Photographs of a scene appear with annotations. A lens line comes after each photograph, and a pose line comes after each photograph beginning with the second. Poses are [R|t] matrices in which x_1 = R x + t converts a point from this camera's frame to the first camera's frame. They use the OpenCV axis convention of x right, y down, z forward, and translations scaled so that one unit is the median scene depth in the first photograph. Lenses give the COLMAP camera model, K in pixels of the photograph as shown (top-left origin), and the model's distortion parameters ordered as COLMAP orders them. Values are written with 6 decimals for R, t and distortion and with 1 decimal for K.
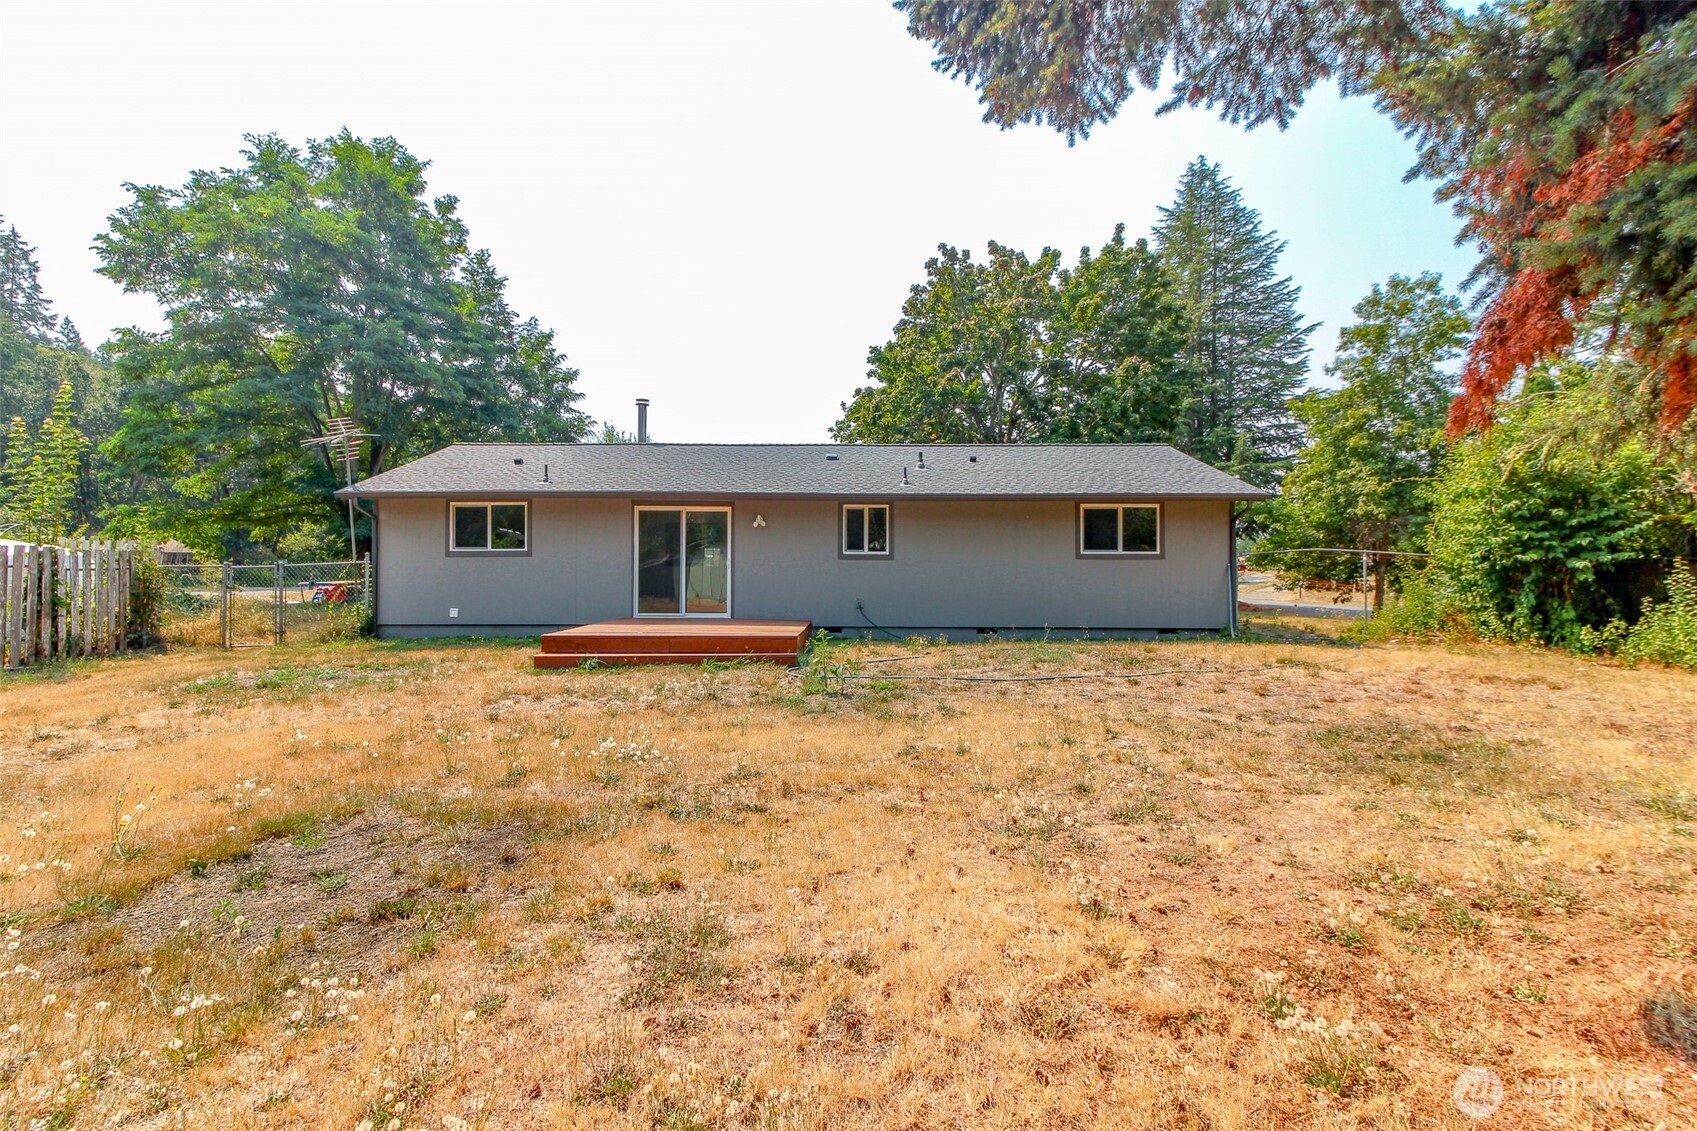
lens RADIAL K [[754.6, 0, 841.7], [0, 754.6, 557.2], [0, 0, 1]] dist [0.012418, -0.000013]
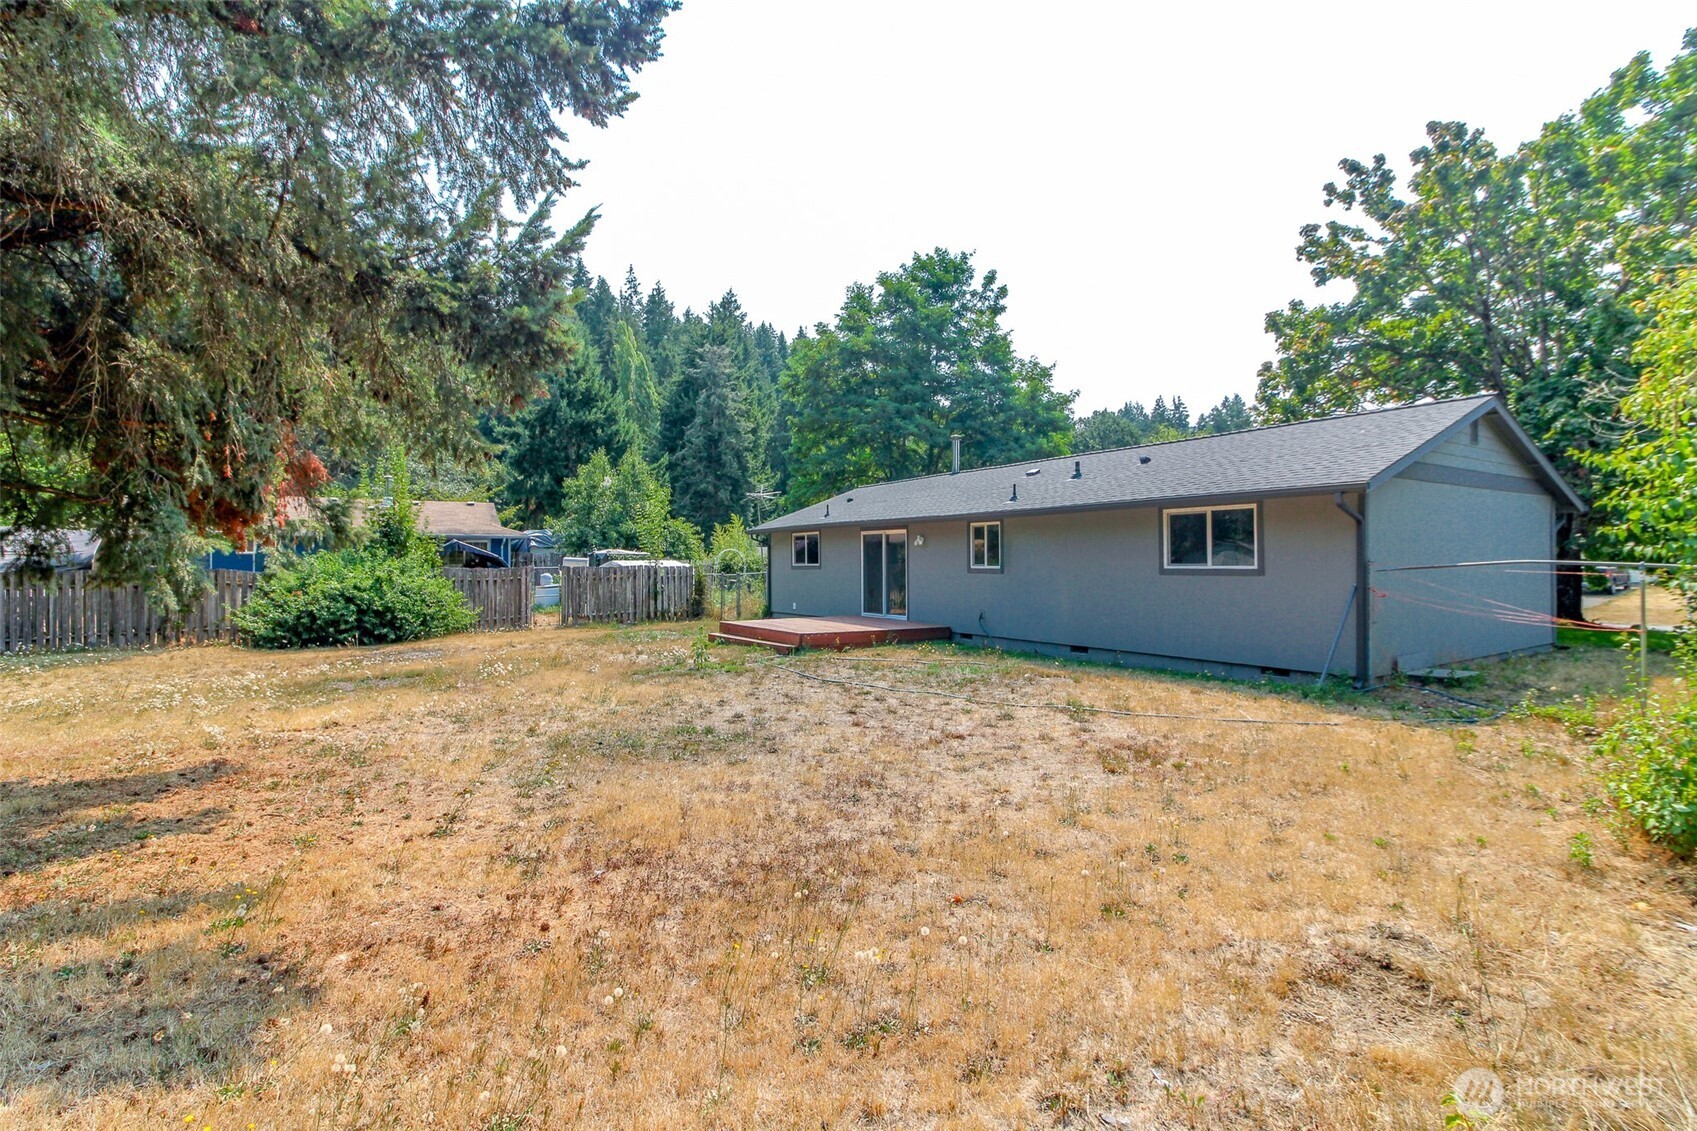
lens RADIAL K [[754.6, 0, 841.7], [0, 754.6, 557.2], [0, 0, 1]] dist [0.012418, -0.000013]
pose [[0.563578, -0.010952, -0.825990, 0.807006], [0.010399, 0.999927, -0.006163, -0.015259], [0.825997, -0.005116, 0.563651, 0.221885]]
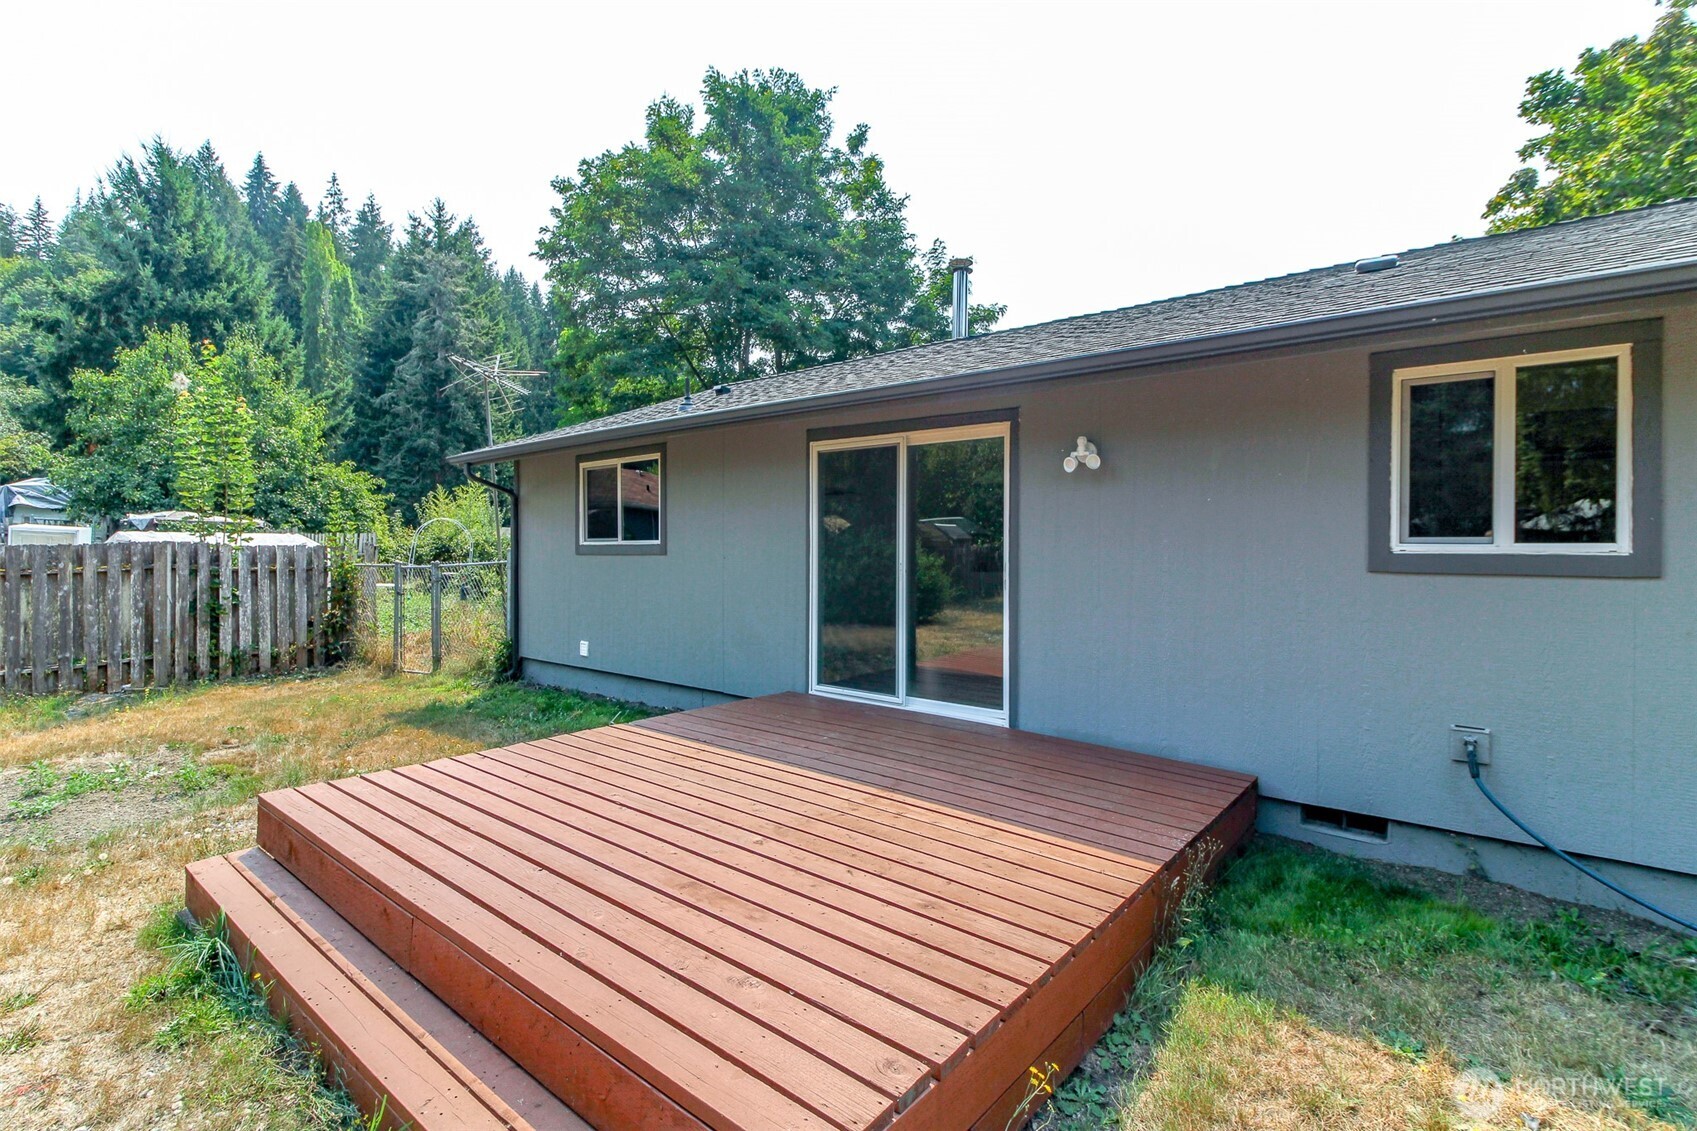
lens RADIAL K [[771.0, 0, 824.9], [0, 771.0, 562.1], [0, 0, 1]] dist [0.002364, -0.000165]
pose [[0.770966, 0.010887, -0.636784, 0.022060], [0.001319, 0.999824, 0.018691, -0.006225], [0.636875, -0.015250, 0.770816, 0.656989]]
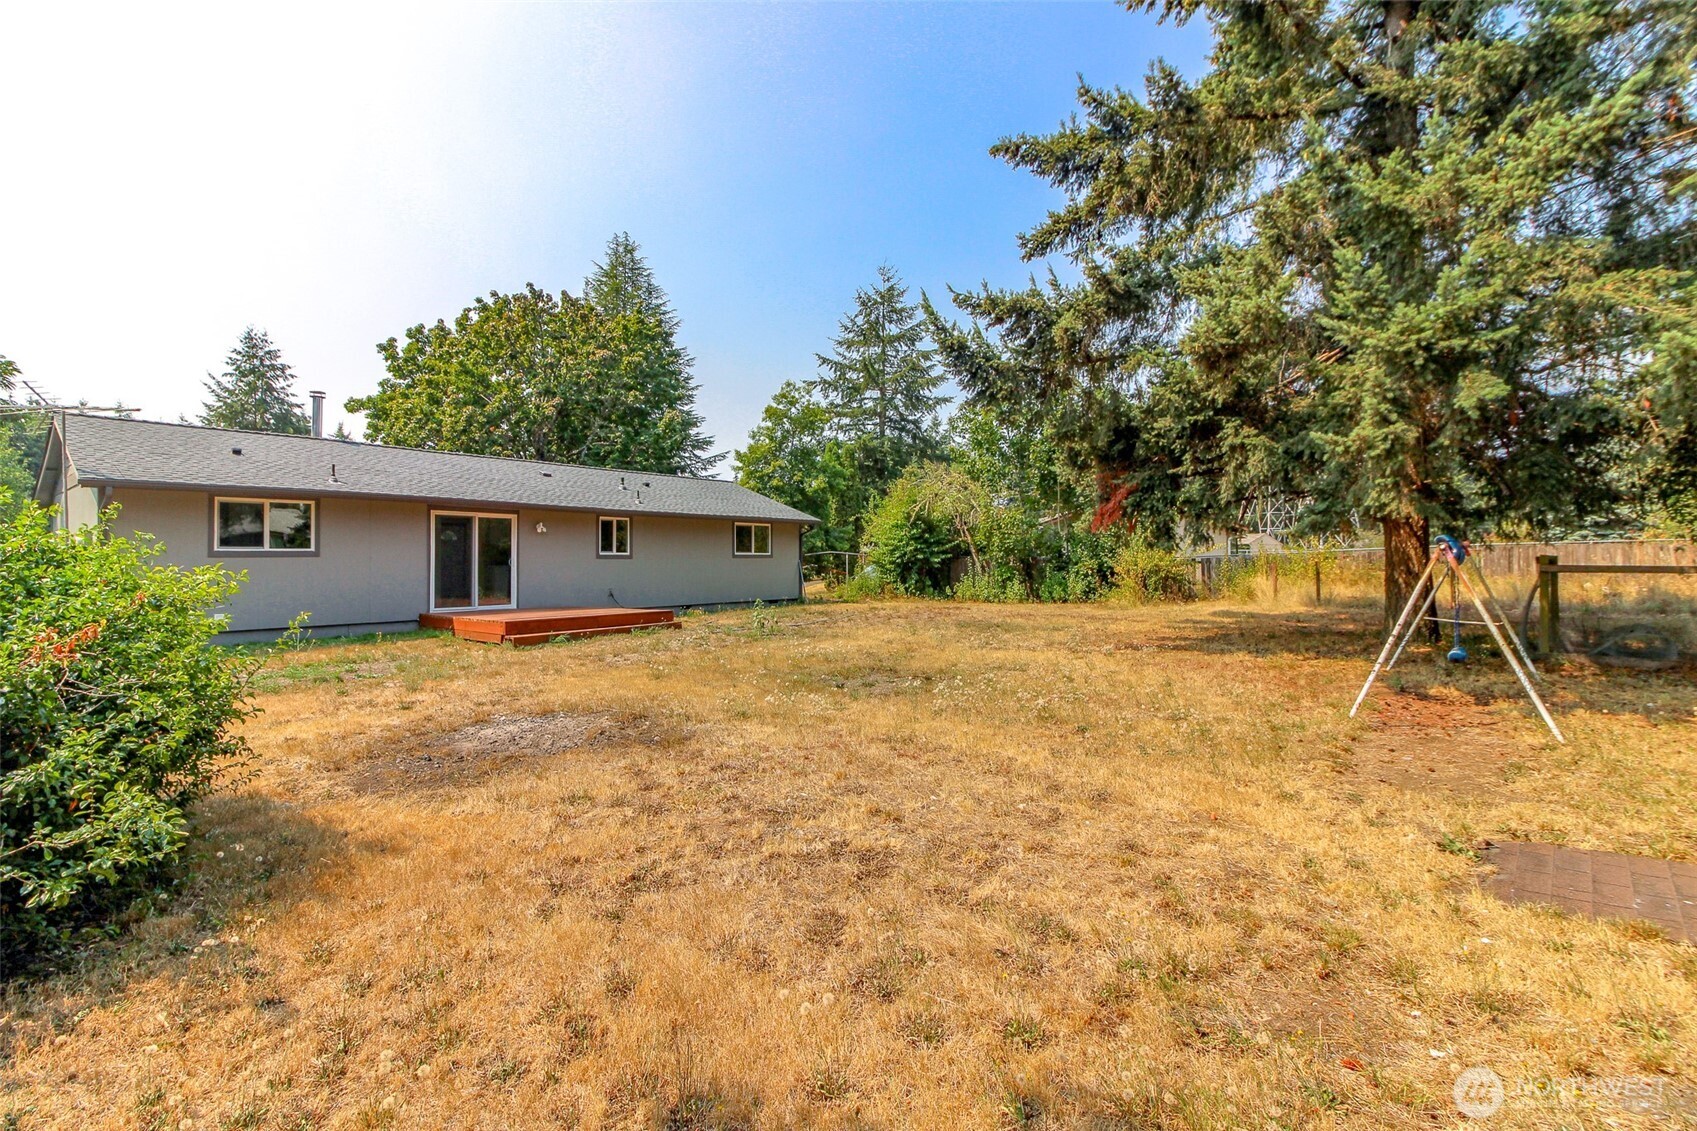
lens RADIAL K [[771.0, 0, 824.9], [0, 771.0, 562.1], [0, 0, 1]] dist [0.002364, -0.000165]
pose [[0.638548, -0.005934, 0.769559, -0.768075], [0.002143, 0.999980, 0.005933, 0.002062], [-0.769579, -0.002139, 0.638548, -0.141531]]
